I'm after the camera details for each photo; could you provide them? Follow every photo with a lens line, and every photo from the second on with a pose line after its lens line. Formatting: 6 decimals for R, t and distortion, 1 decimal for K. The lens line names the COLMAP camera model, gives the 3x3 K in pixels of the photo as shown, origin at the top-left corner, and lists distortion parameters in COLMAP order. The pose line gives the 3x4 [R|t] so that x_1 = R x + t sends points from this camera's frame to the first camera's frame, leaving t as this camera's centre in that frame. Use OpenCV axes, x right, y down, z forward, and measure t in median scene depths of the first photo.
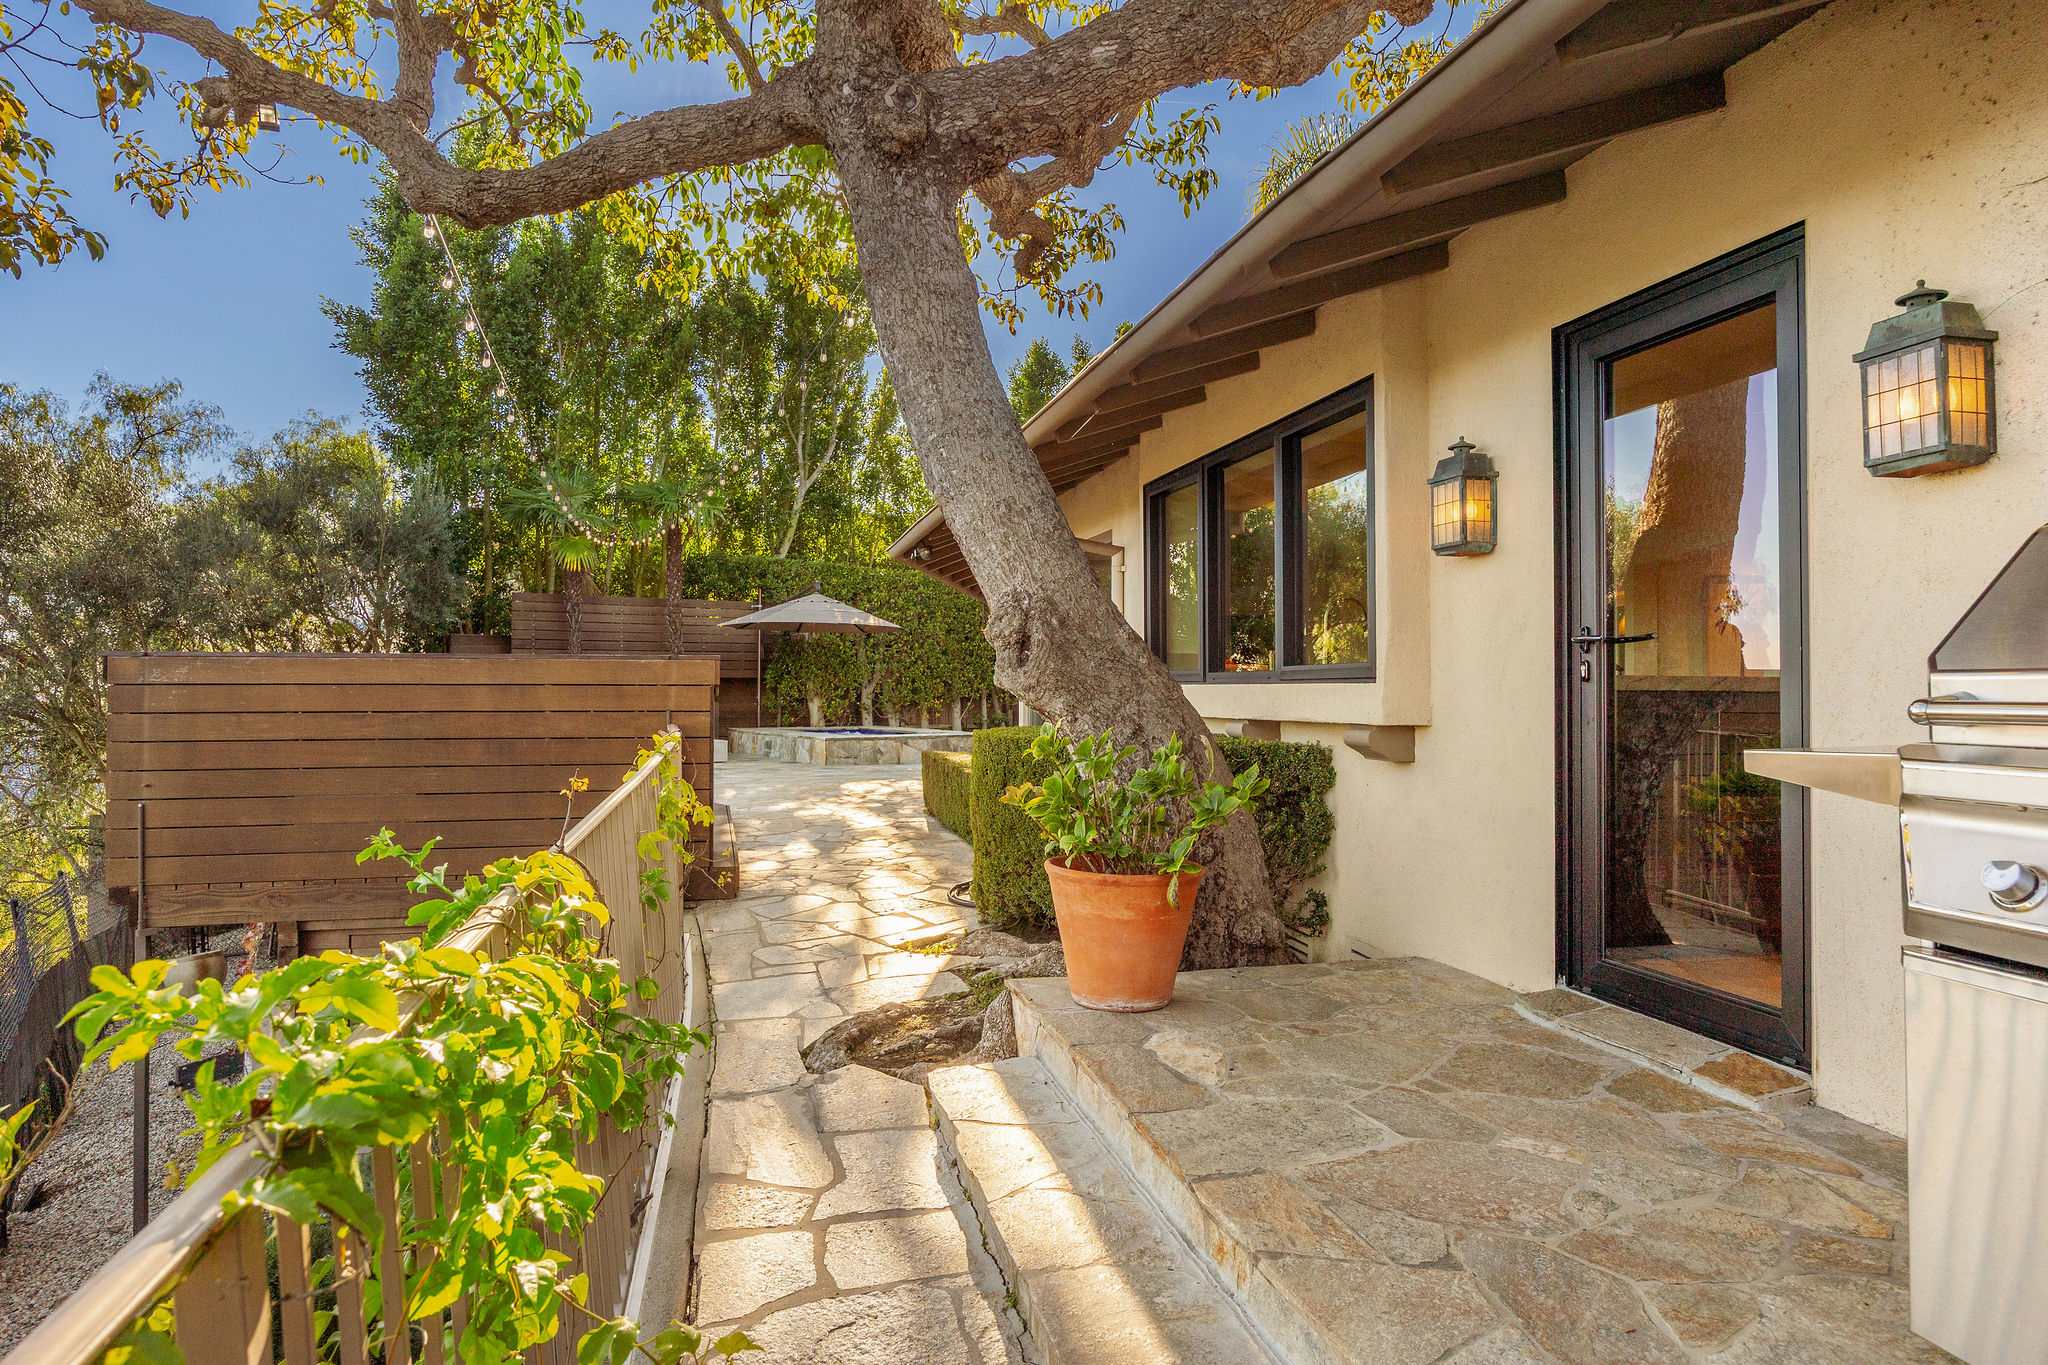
lens RADIAL K [[1235.8, 0, 1024.0], [0, 1235.8, 682.5], [0, 0, 1]] dist [0.000749, 0.000208]
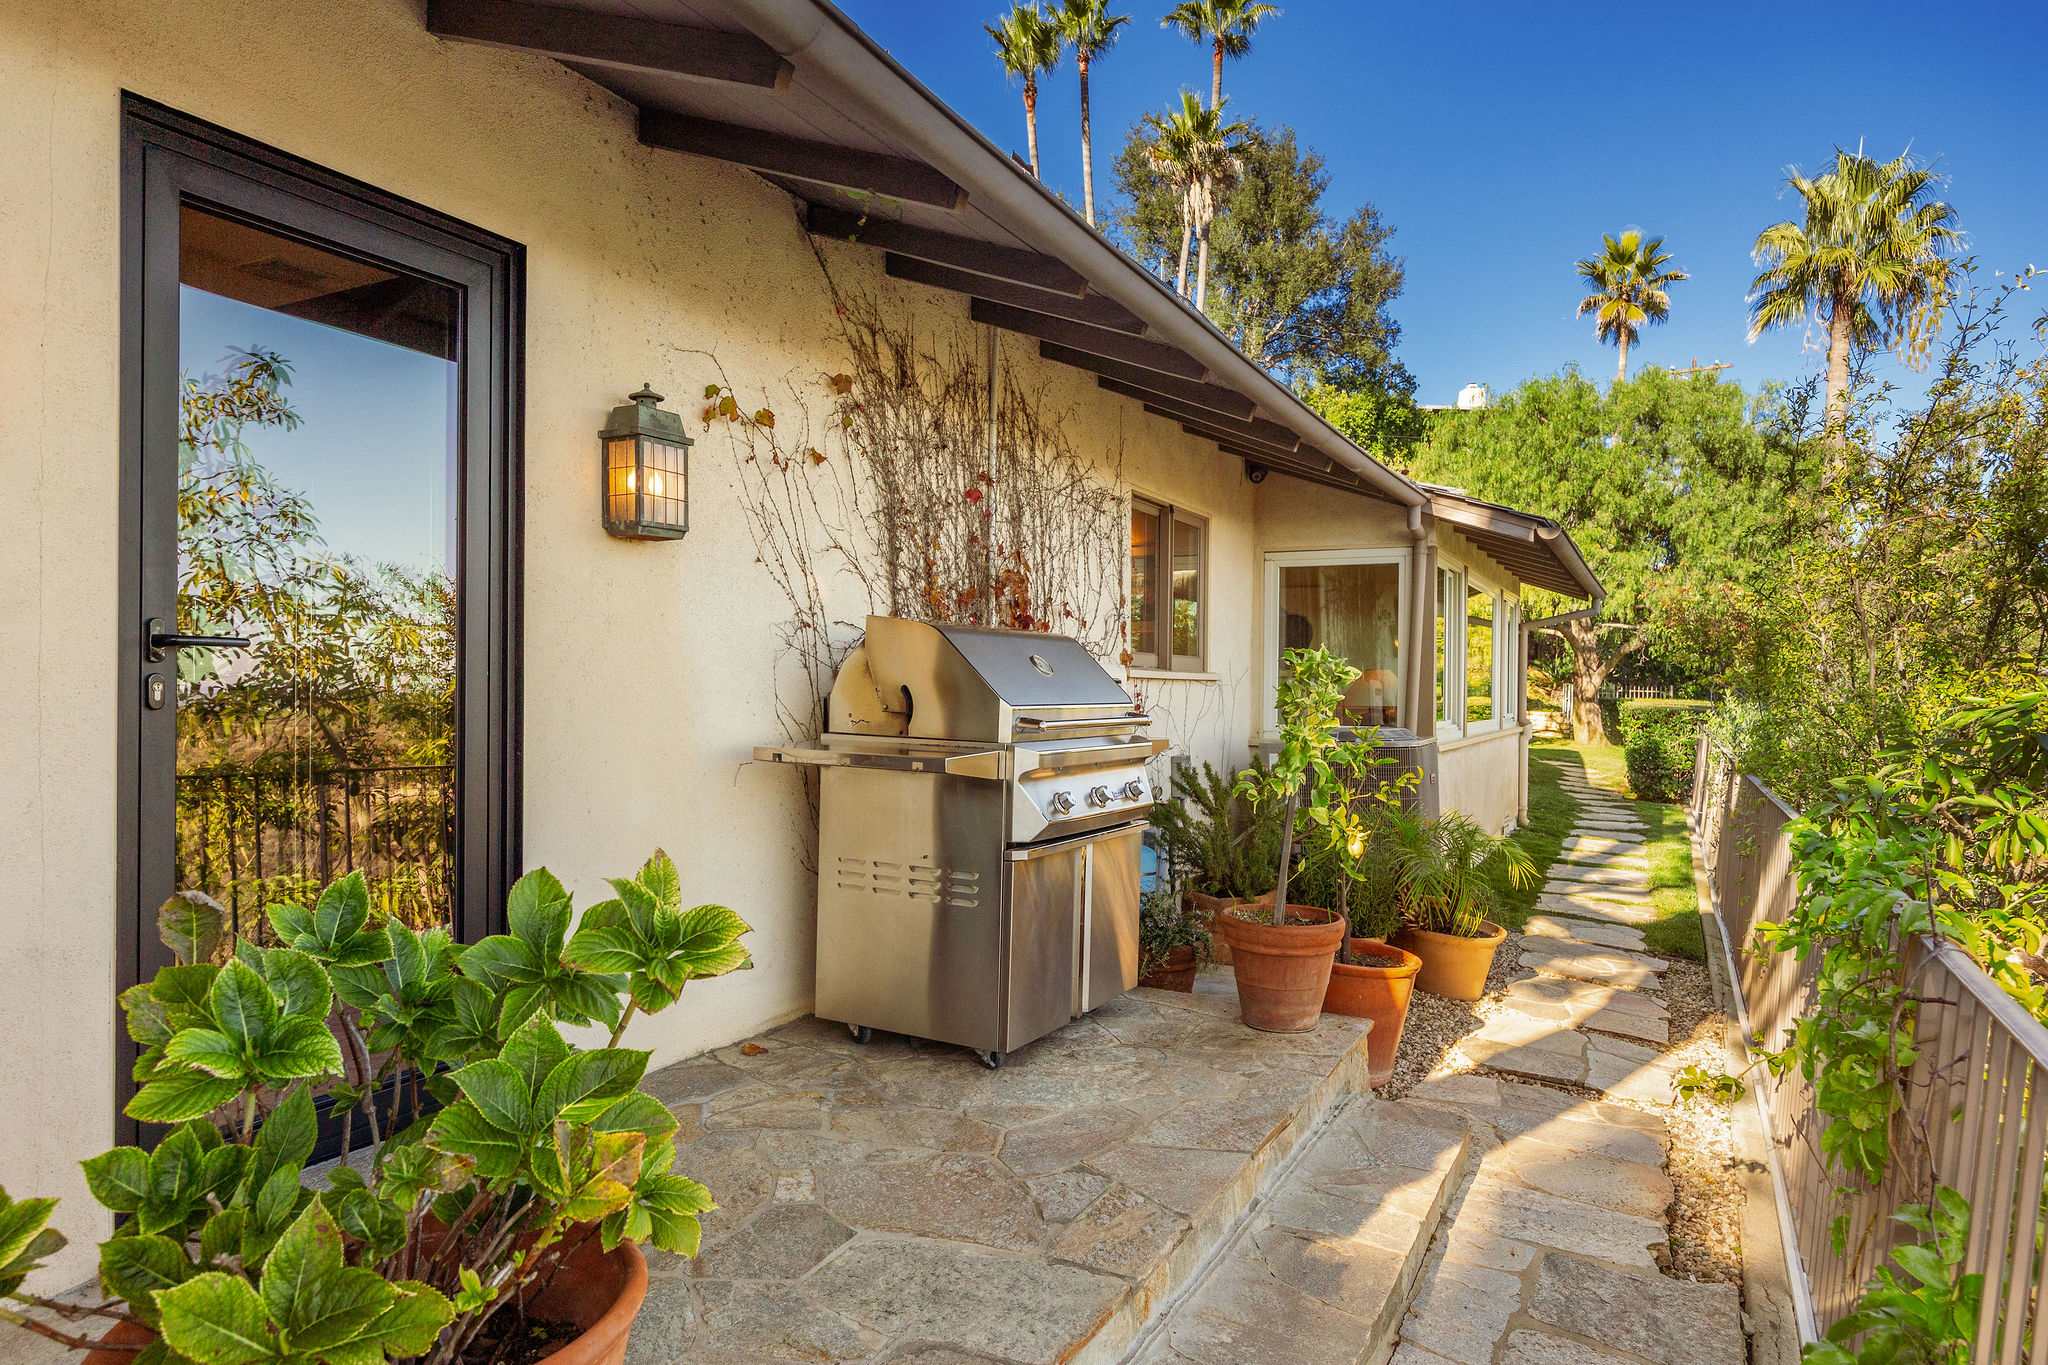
lens RADIAL K [[1215.5, 0, 1024.0], [0, 1215.5, 682.5], [0, 0, 1]] dist [-0.000680, -0.000181]
pose [[-0.747854, 0.006289, 0.663833, -0.363863], [-0.002593, 0.999920, -0.012393, -0.008667], [-0.663858, -0.010989, -0.747778, 1.633558]]
